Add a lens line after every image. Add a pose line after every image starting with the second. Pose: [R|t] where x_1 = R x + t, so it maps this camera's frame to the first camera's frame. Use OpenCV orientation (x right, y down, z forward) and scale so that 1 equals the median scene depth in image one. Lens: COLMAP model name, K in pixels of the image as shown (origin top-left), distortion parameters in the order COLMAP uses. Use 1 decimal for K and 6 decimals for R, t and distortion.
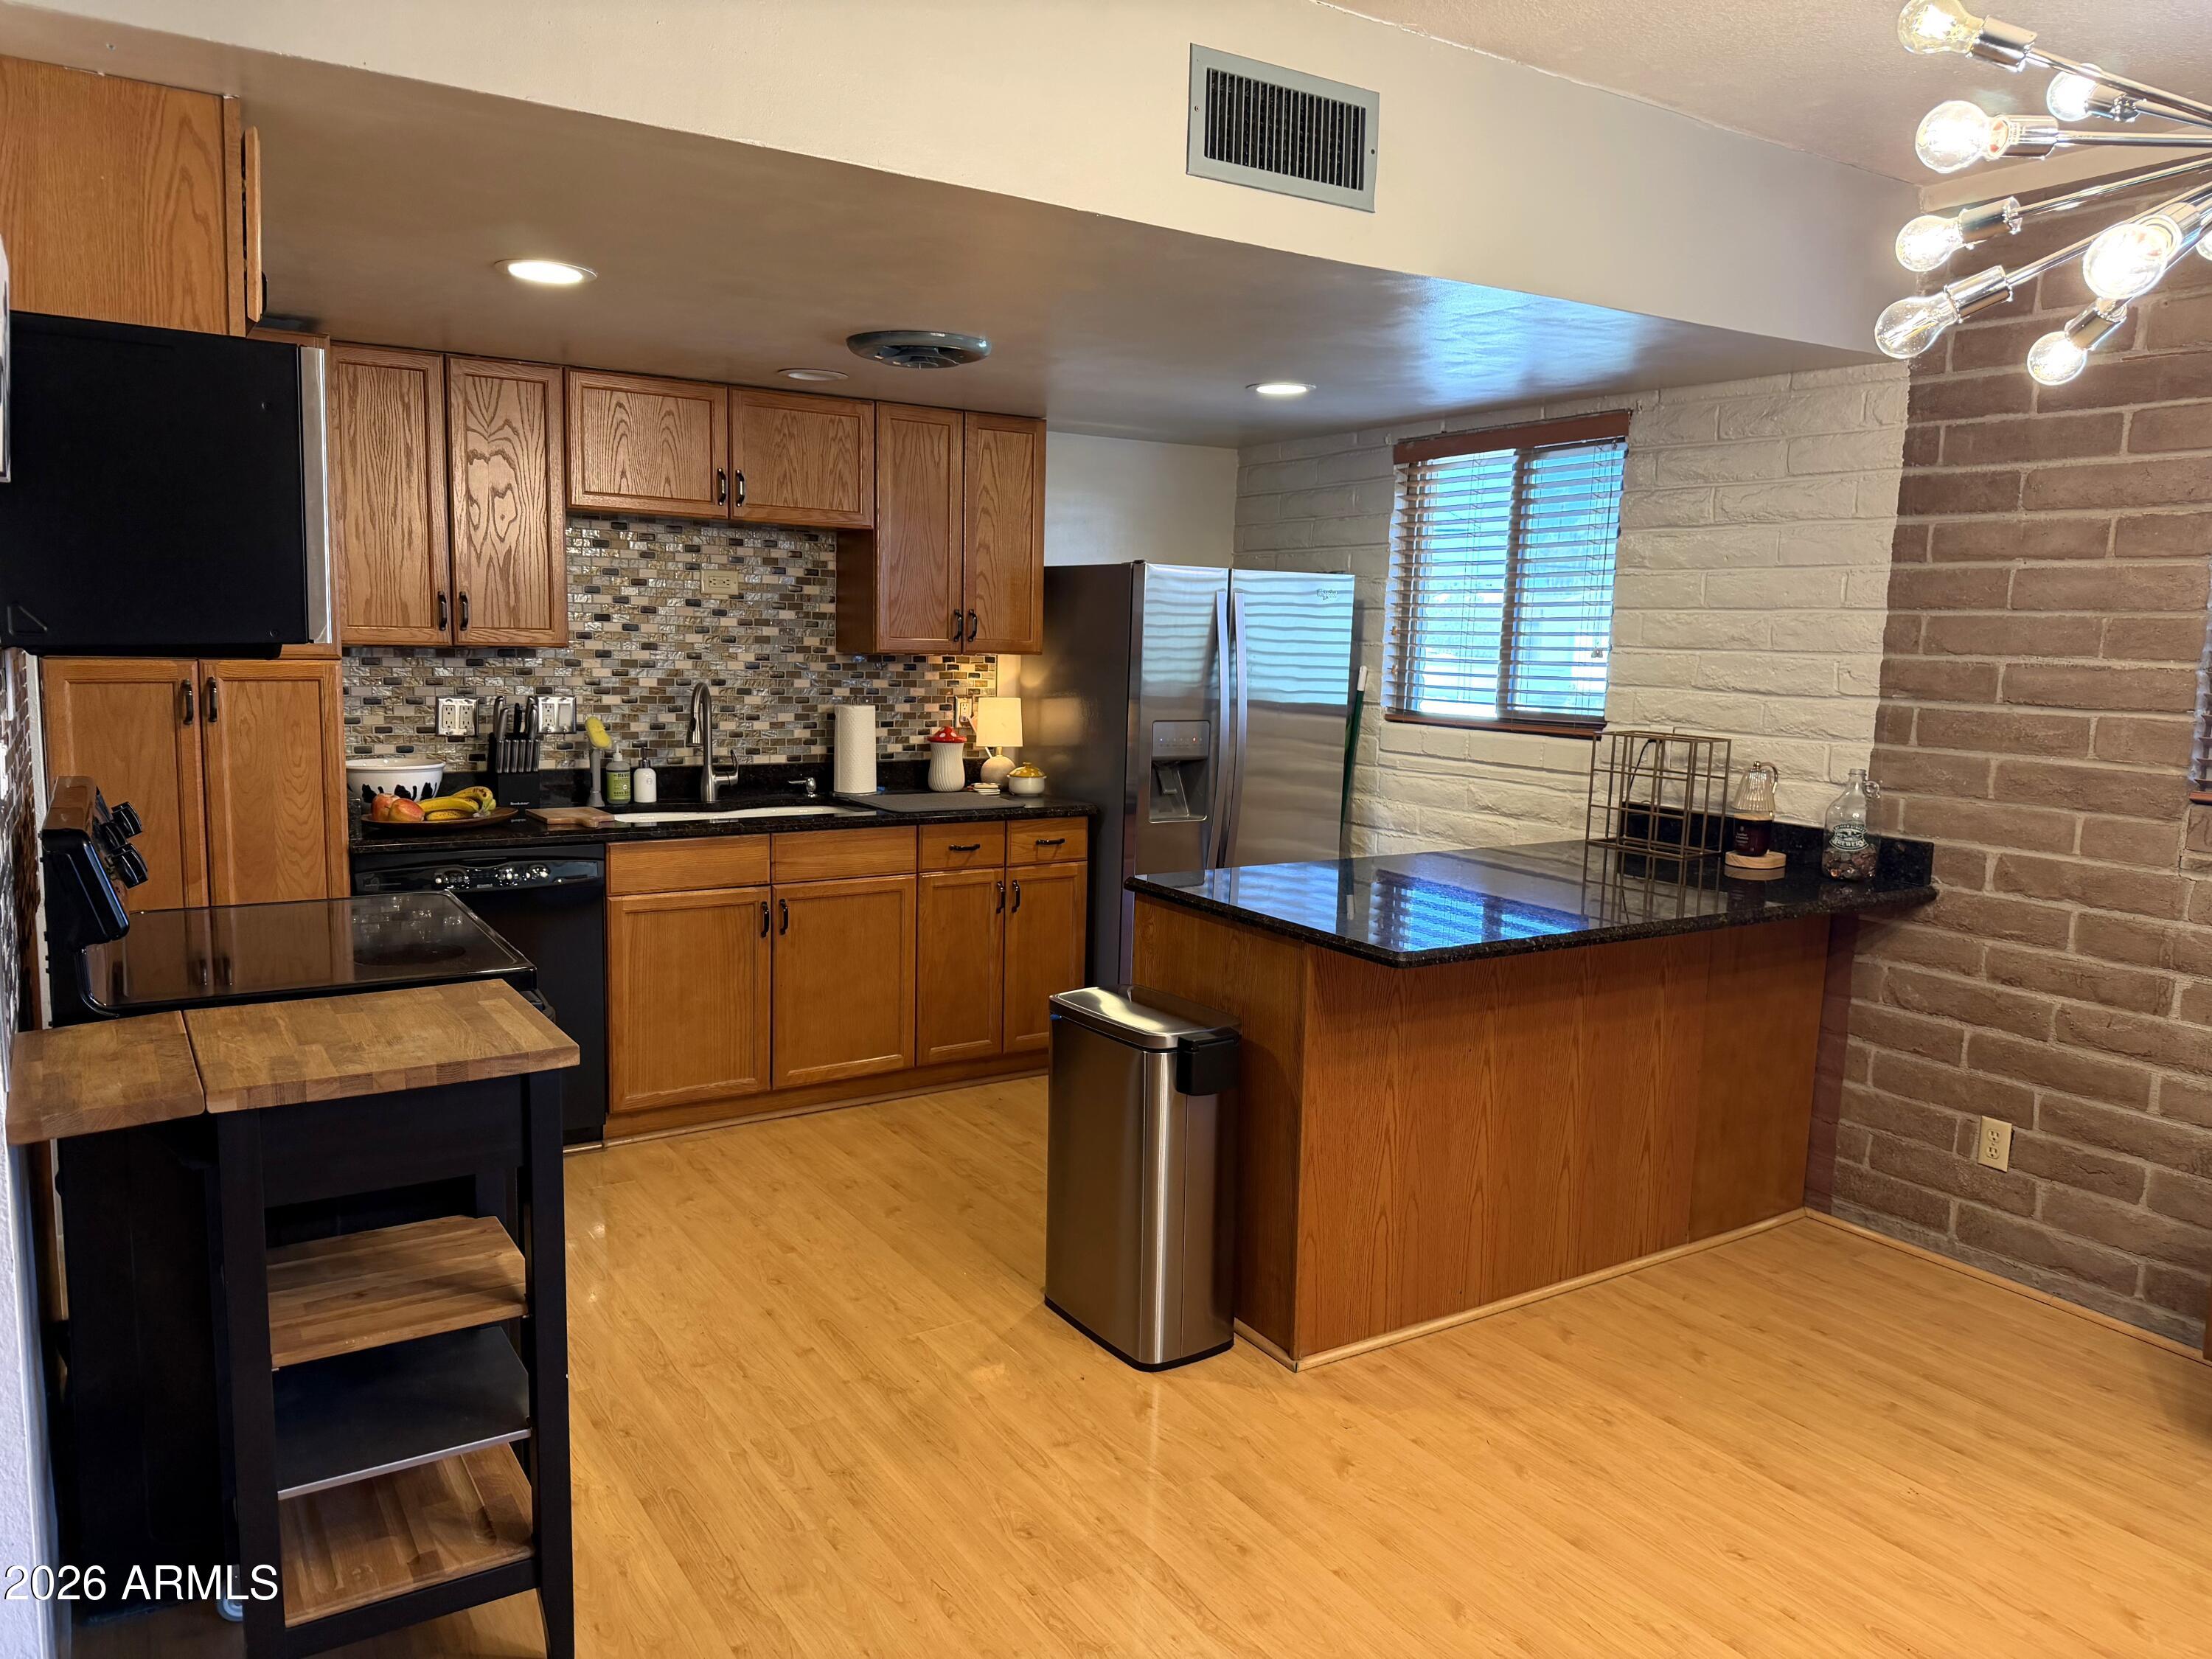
lens RADIAL K [[1527.6, 0, 1105.2], [0, 1527.6, 868.9], [0, 0, 1]] dist [0.077192, -0.119173]
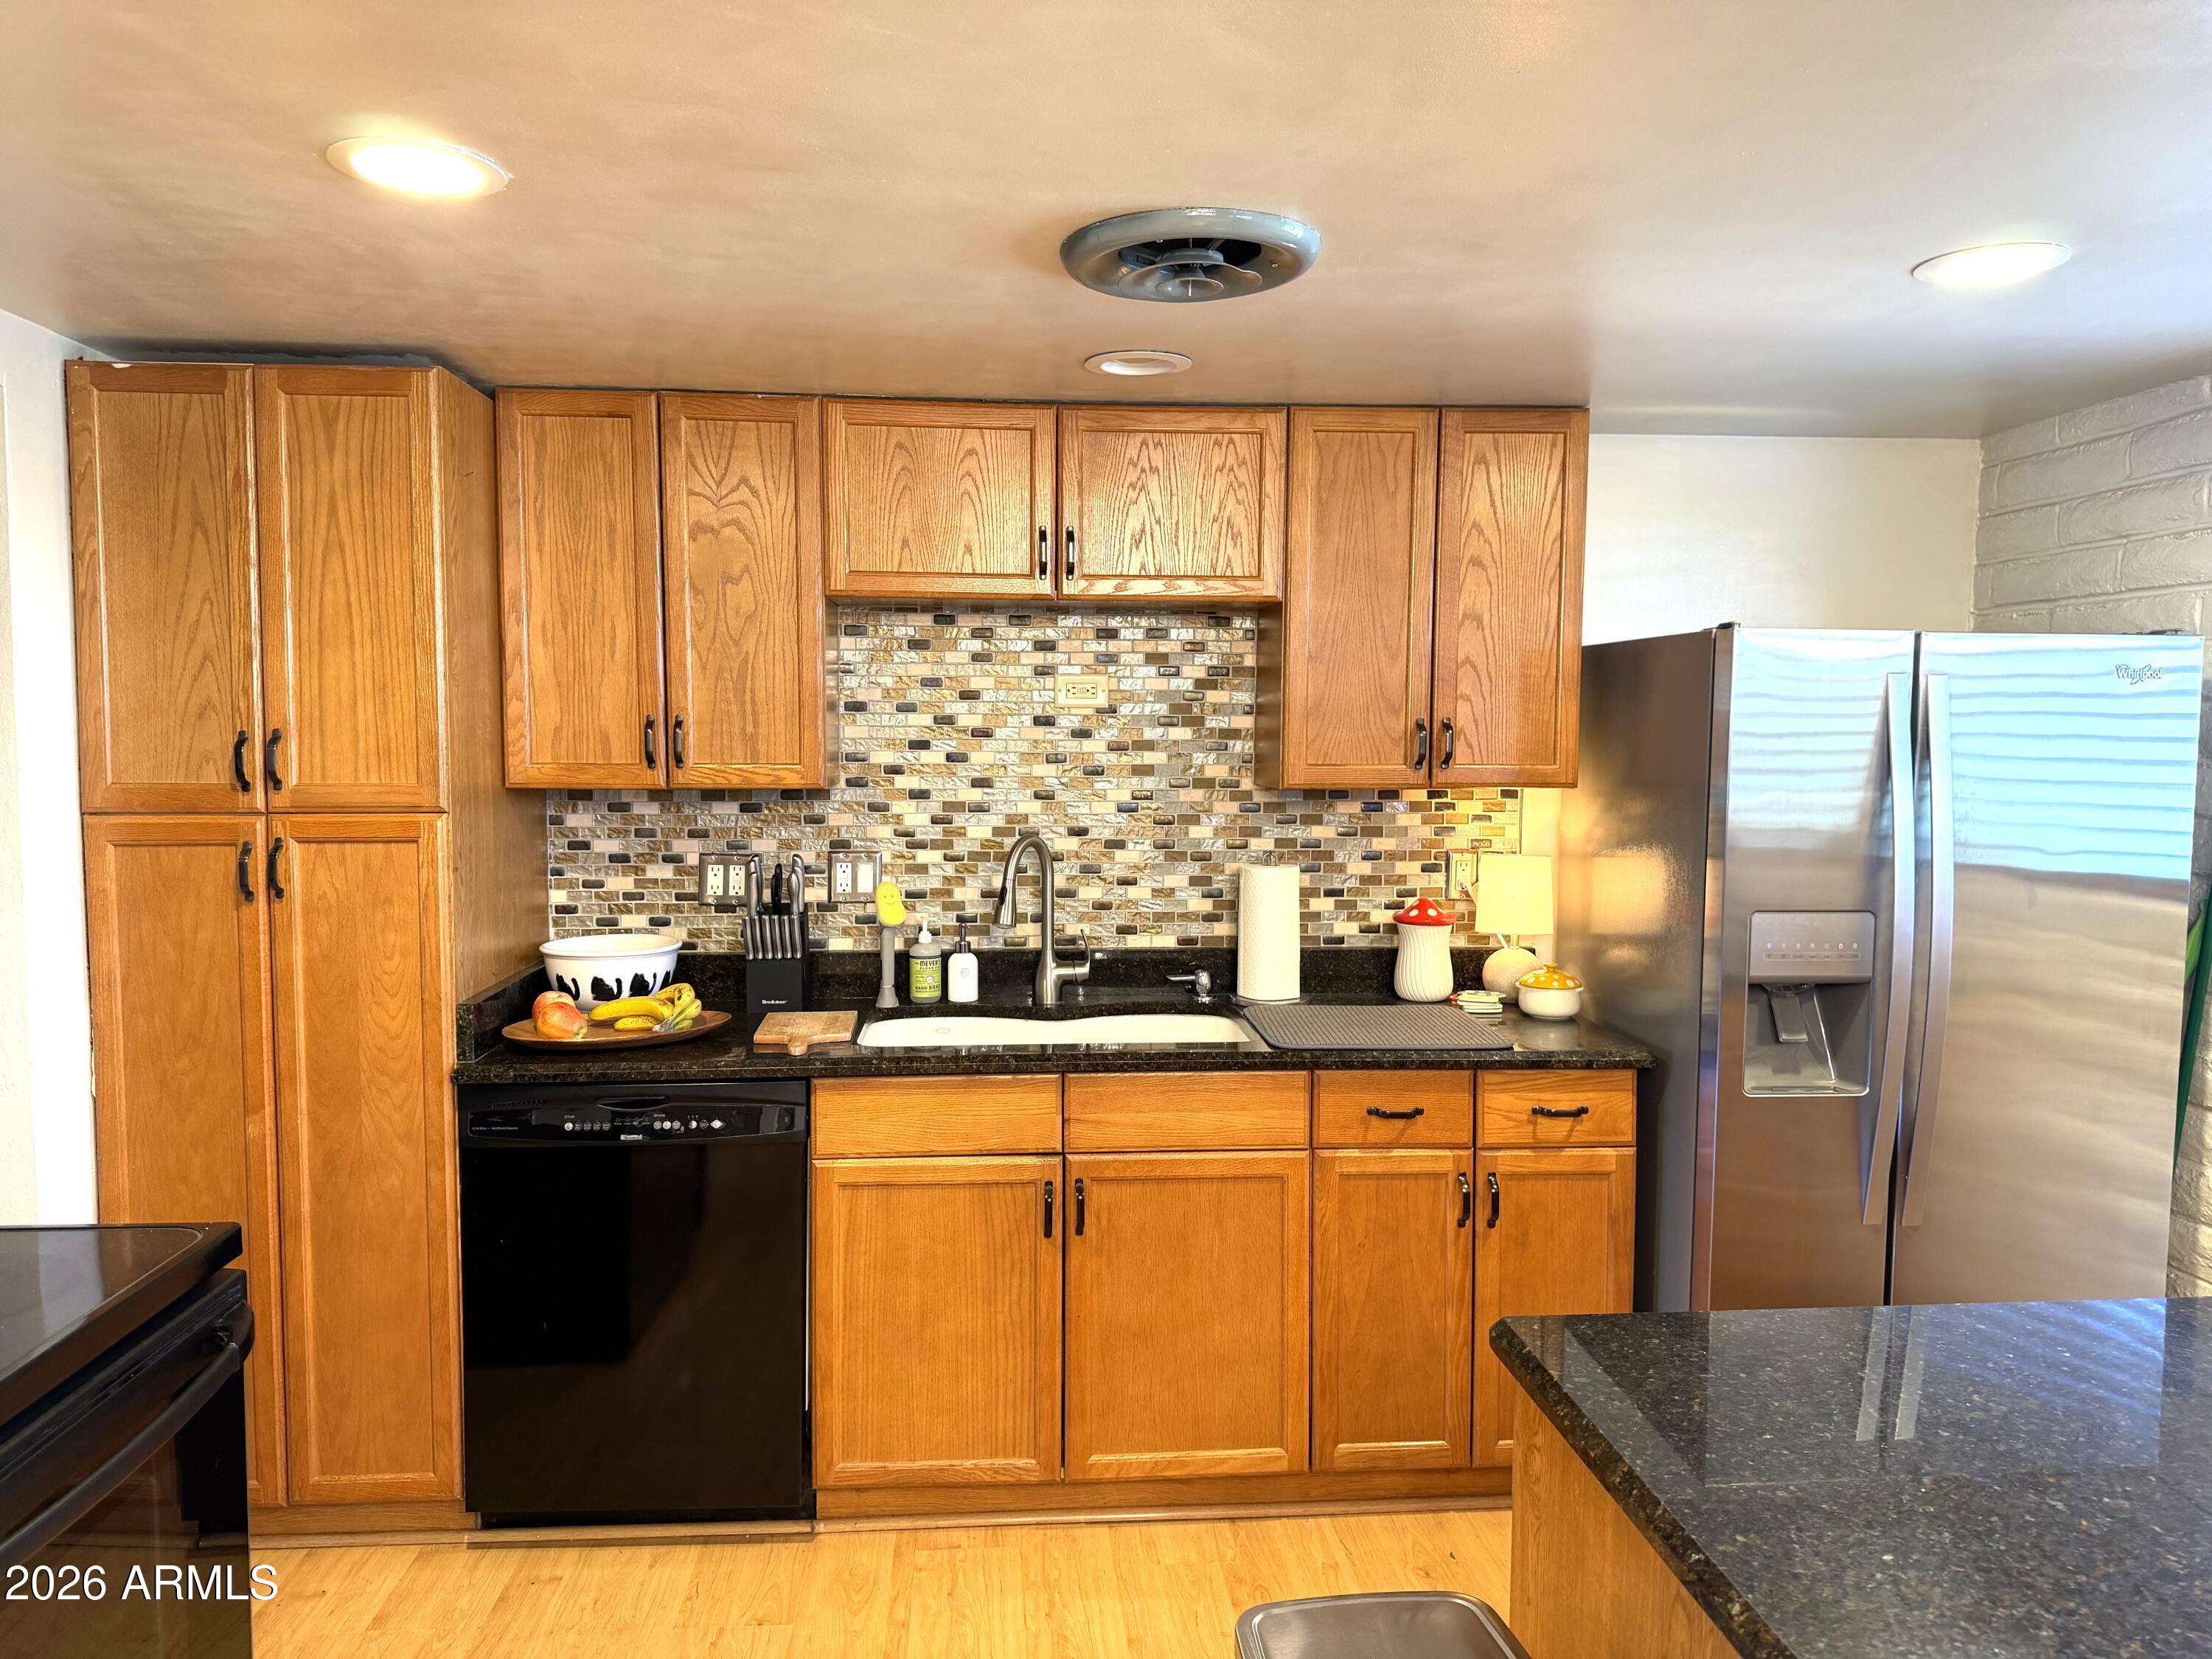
lens RADIAL K [[1527.6, 0, 1097.4], [0, 1527.6, 829.5], [0, 0, 1]] dist [0.077192, -0.119173]
pose [[0.879299, 0.010107, -0.476163, 0.089547], [-0.056290, 0.994973, -0.082828, -0.067486], [0.472932, 0.099633, 0.875448, 0.408880]]
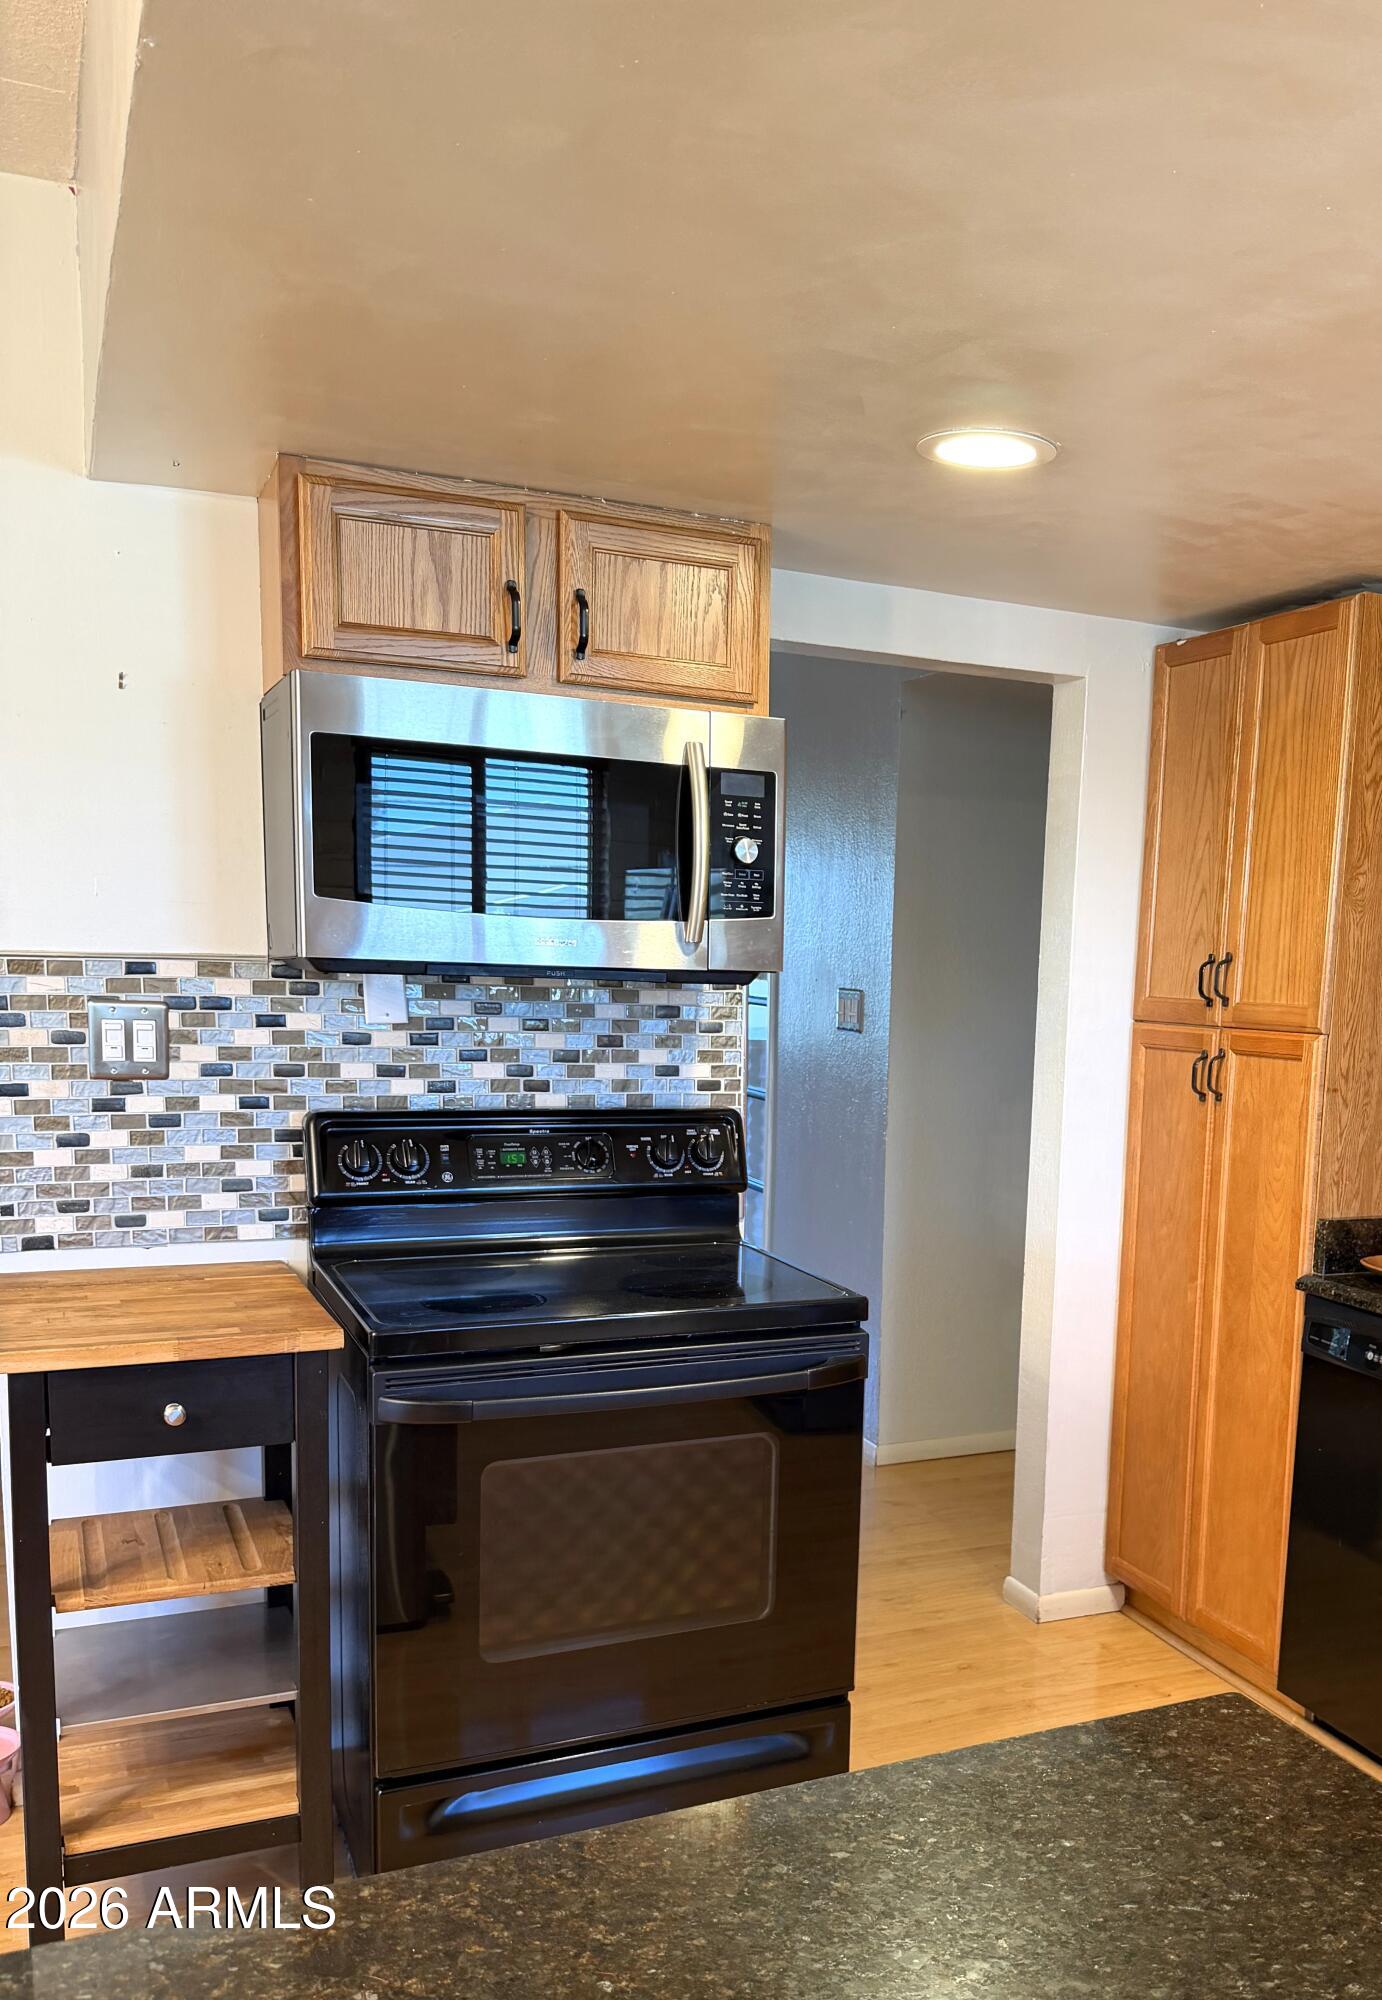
lens RADIAL K [[1669.3, 0, 905.2], [0, 1669.3, 1223.0], [0, 0, 1]] dist [0.090273, -0.062177]
pose [[-0.103366, 0.124054, -0.986877, 0.273117], [-0.193671, 0.970691, 0.142305, -0.097536], [0.975606, 0.205839, -0.076311, 0.700380]]
